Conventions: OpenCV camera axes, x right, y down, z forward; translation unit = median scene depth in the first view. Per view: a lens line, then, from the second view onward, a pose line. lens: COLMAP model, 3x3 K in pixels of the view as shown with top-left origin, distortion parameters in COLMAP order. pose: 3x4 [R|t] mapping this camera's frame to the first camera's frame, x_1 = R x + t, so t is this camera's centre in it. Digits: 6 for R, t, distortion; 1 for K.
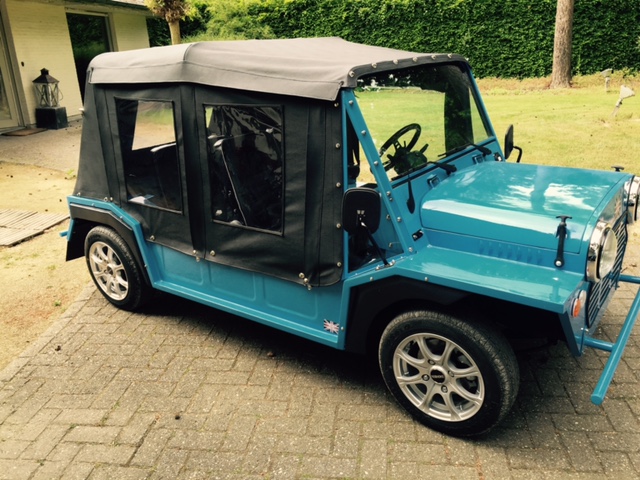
lens RADIAL K [[562.8, 0, 320.0], [0, 562.8, 240.0], [0, 0, 1]] dist [0.057636, -0.098559]
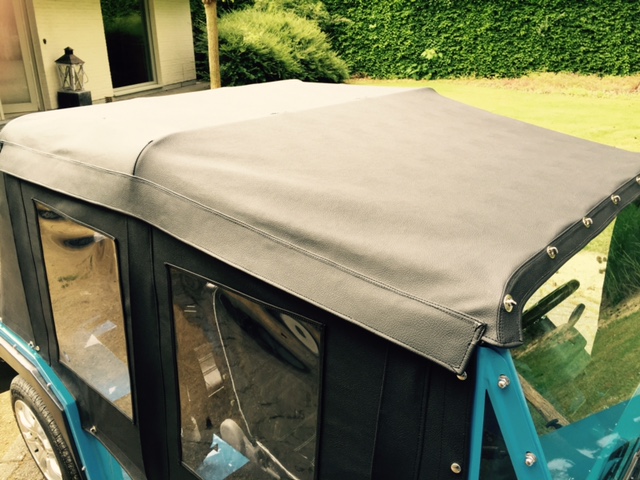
lens RADIAL K [[562.8, 0, 320.0], [0, 562.8, 240.0], [0, 0, 1]] dist [0.057636, -0.098559]
pose [[0.995373, 0.069308, -0.066554, -0.031384], [-0.066136, 0.996620, 0.048738, -0.222190], [0.069707, -0.044111, 0.996592, 0.390183]]
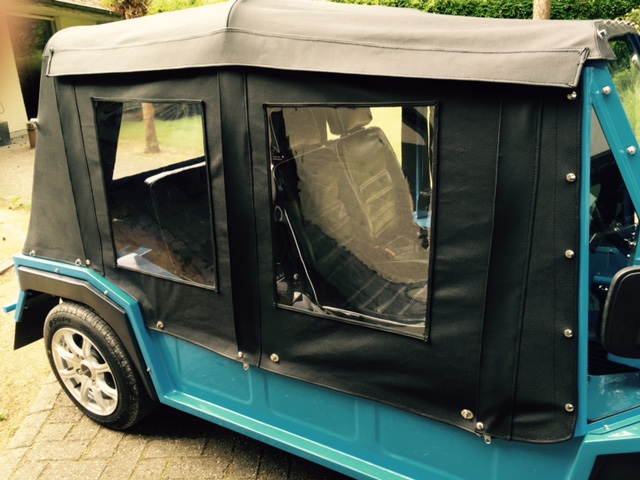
lens RADIAL K [[562.8, 0, 320.0], [0, 562.8, 240.0], [0, 0, 1]] dist [0.057636, -0.098559]
pose [[0.996420, -0.033906, 0.077444, -0.150899], [0.035288, 0.999240, -0.016542, -0.072143], [-0.076825, 0.019215, 0.996859, 0.335115]]
